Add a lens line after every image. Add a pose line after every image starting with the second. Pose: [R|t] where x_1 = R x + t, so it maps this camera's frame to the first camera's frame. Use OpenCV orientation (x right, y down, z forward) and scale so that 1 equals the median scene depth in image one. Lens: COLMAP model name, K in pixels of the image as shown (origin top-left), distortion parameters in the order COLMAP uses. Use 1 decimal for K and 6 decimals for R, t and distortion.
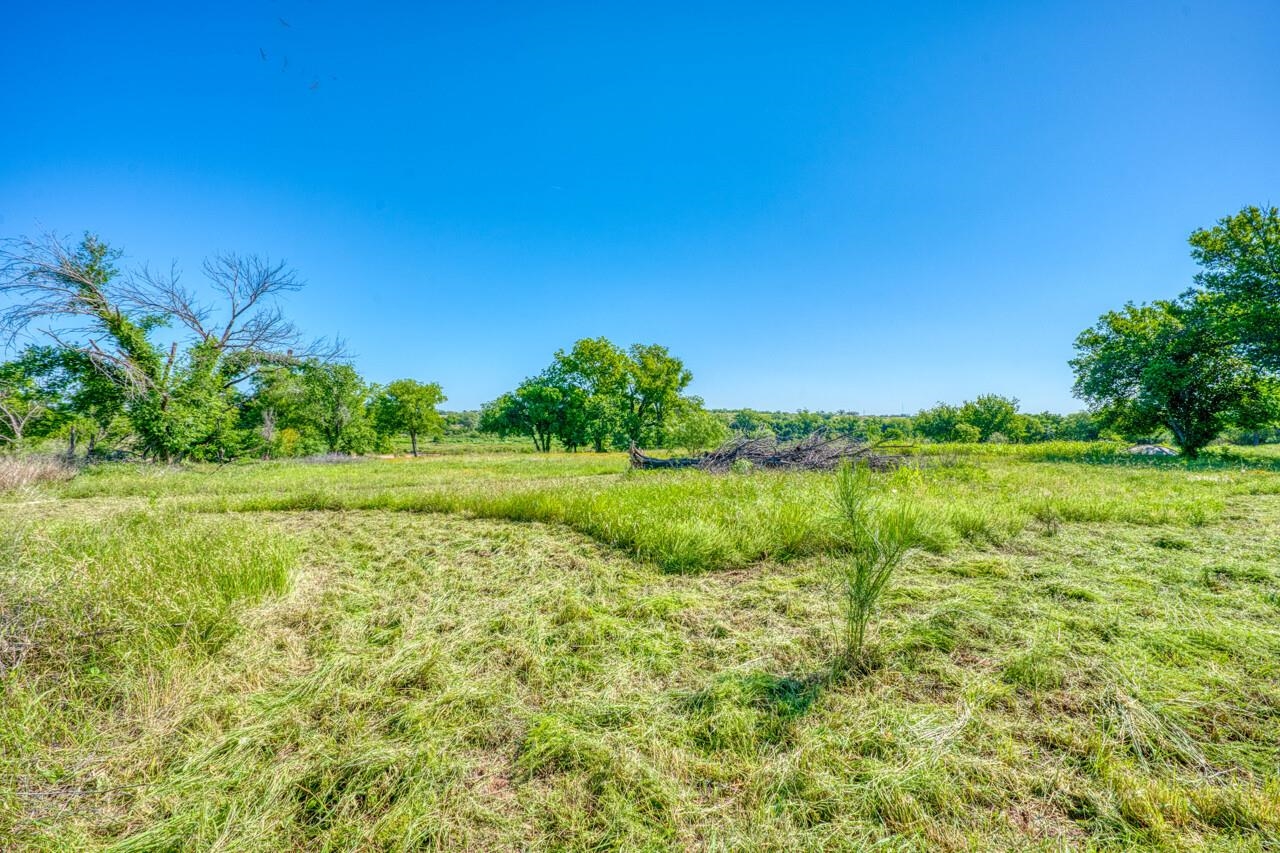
lens RADIAL K [[516.3, 0, 634.1], [0, 516.3, 429.1], [0, 0, 1]] dist [0.001220, 0.000355]
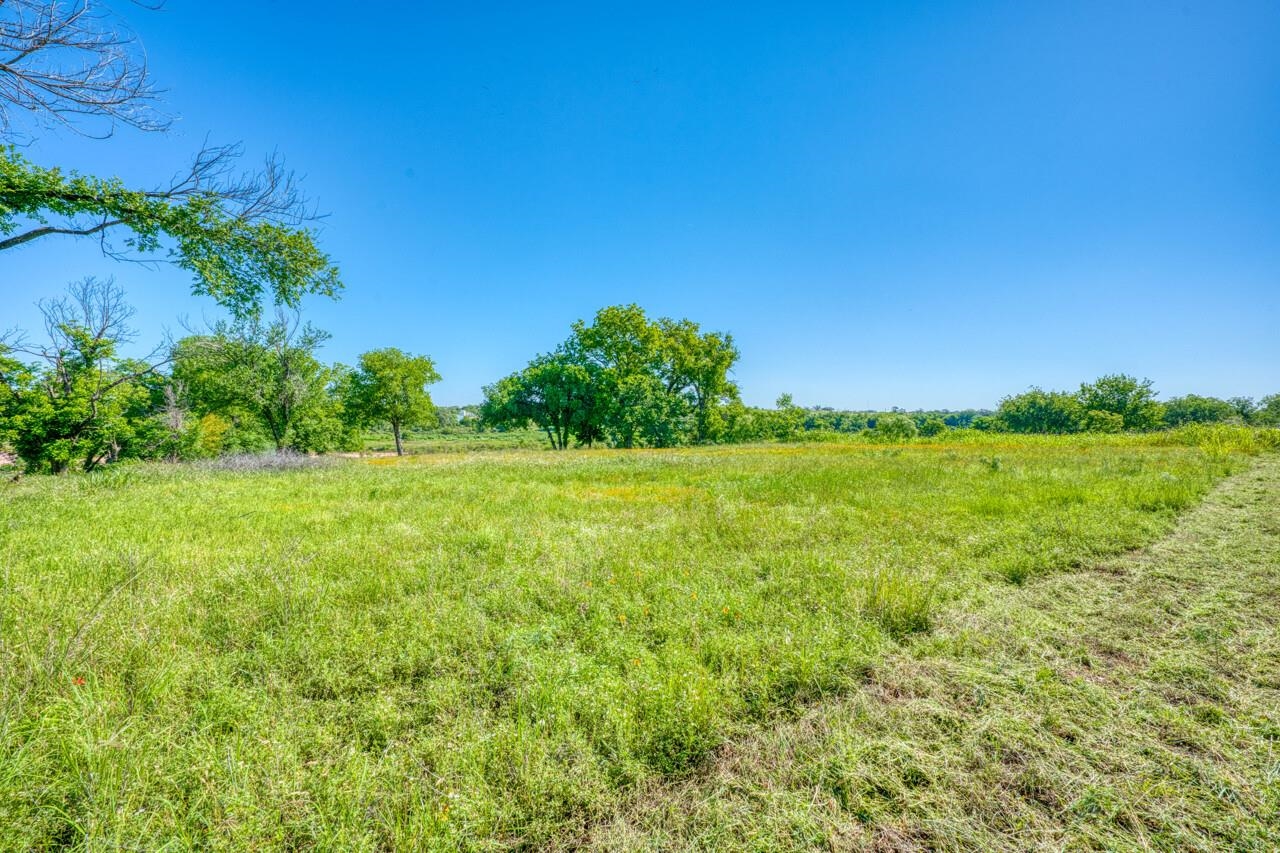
lens RADIAL K [[516.3, 0, 632.5], [0, 516.3, 425.4], [0, 0, 1]] dist [0.001220, 0.000355]
pose [[0.998214, -0.003145, 0.059652, -0.112914], [0.003198, 0.999995, -0.000787, 0.010175], [-0.059649, 0.000976, 0.998219, 0.205255]]
